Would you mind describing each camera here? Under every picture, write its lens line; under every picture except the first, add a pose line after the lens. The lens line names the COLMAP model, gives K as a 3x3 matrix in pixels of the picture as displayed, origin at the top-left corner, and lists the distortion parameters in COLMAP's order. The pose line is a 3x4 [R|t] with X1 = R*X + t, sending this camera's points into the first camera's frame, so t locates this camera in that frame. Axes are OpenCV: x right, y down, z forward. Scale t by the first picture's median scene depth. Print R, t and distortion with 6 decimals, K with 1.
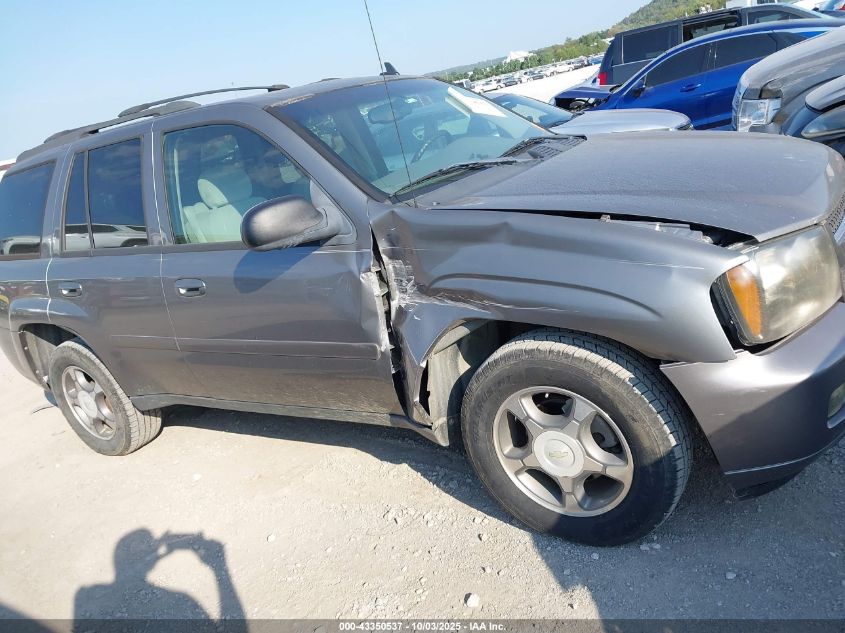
lens RADIAL K [[634.6, 0, 411.3], [0, 634.6, 310.5], [0, 0, 1]] dist [0.033137, -0.047314]
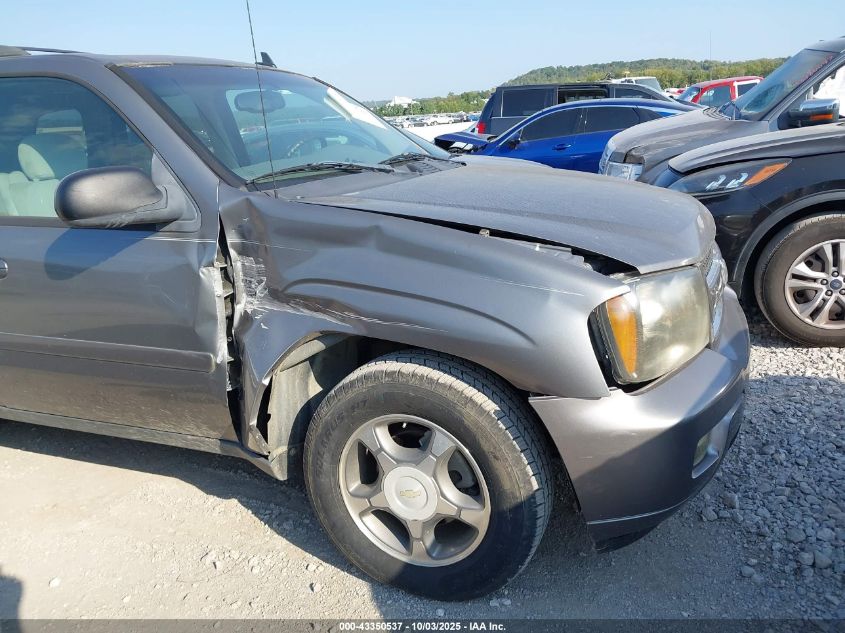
lens RADIAL K [[645.0, 0, 404.7], [0, 645.0, 315.9], [0, 0, 1]] dist [0.030514, -0.058375]
pose [[0.974643, 0.101162, 0.199591, 0.019111], [-0.091933, 0.994245, -0.055003, 0.028877], [-0.204007, 0.035260, 0.978334, 0.110537]]
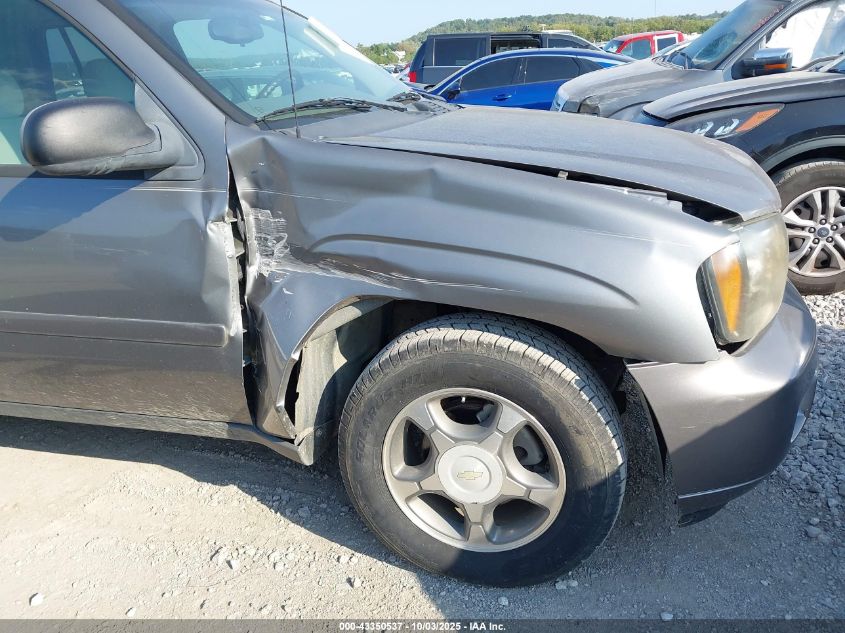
lens RADIAL K [[645.0, 0, 404.7], [0, 645.0, 315.9], [0, 0, 1]] dist [0.030514, -0.058375]
pose [[0.944212, 0.055994, 0.324544, -0.106286], [-0.059504, 0.998228, 0.000895, 0.031960], [-0.323918, -0.020157, 0.945870, 0.259582]]
